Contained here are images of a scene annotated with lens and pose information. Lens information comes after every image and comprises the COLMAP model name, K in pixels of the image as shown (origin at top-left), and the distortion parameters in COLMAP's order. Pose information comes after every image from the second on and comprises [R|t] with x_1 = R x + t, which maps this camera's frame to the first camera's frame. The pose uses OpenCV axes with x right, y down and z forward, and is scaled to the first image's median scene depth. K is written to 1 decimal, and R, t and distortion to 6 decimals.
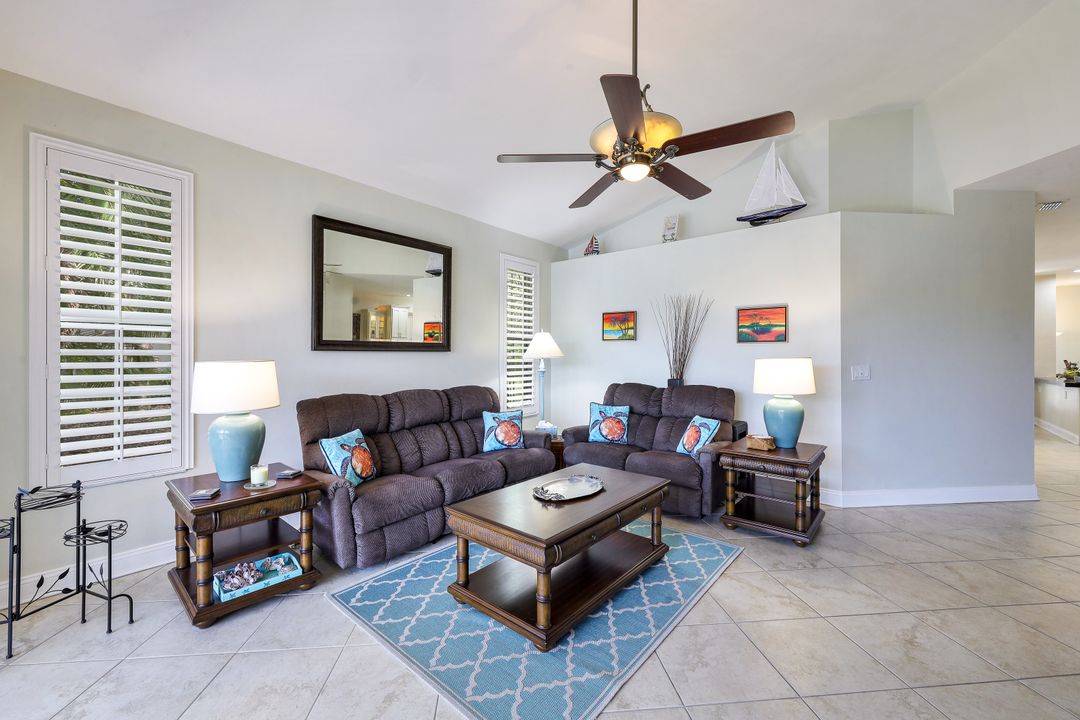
lens RADIAL K [[433.8, 0, 536.9], [0, 433.8, 356.0], [0, 0, 1]] dist [0.003117, 0.000493]
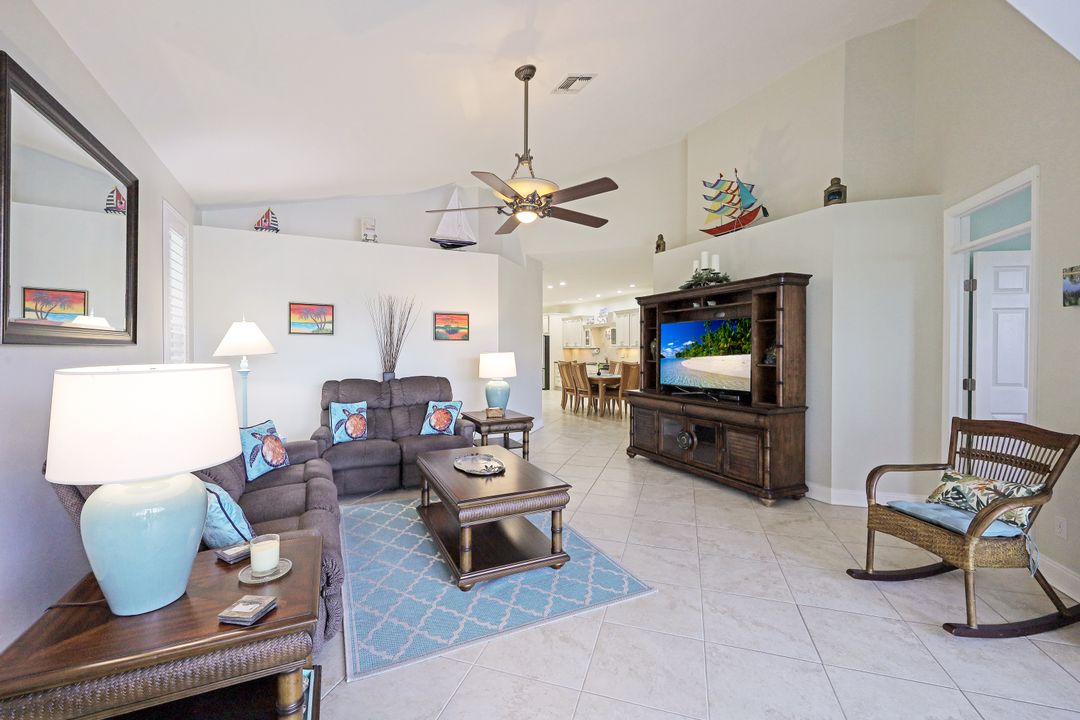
lens RADIAL K [[442.0, 0, 538.4], [0, 442.0, 355.4], [0, 0, 1]] dist [-0.002229, -0.000100]
pose [[0.403264, -0.012844, 0.914994, -0.567910], [0.001739, 0.999910, 0.013269, -0.003759], [-0.915082, -0.003760, 0.403250, 0.222627]]
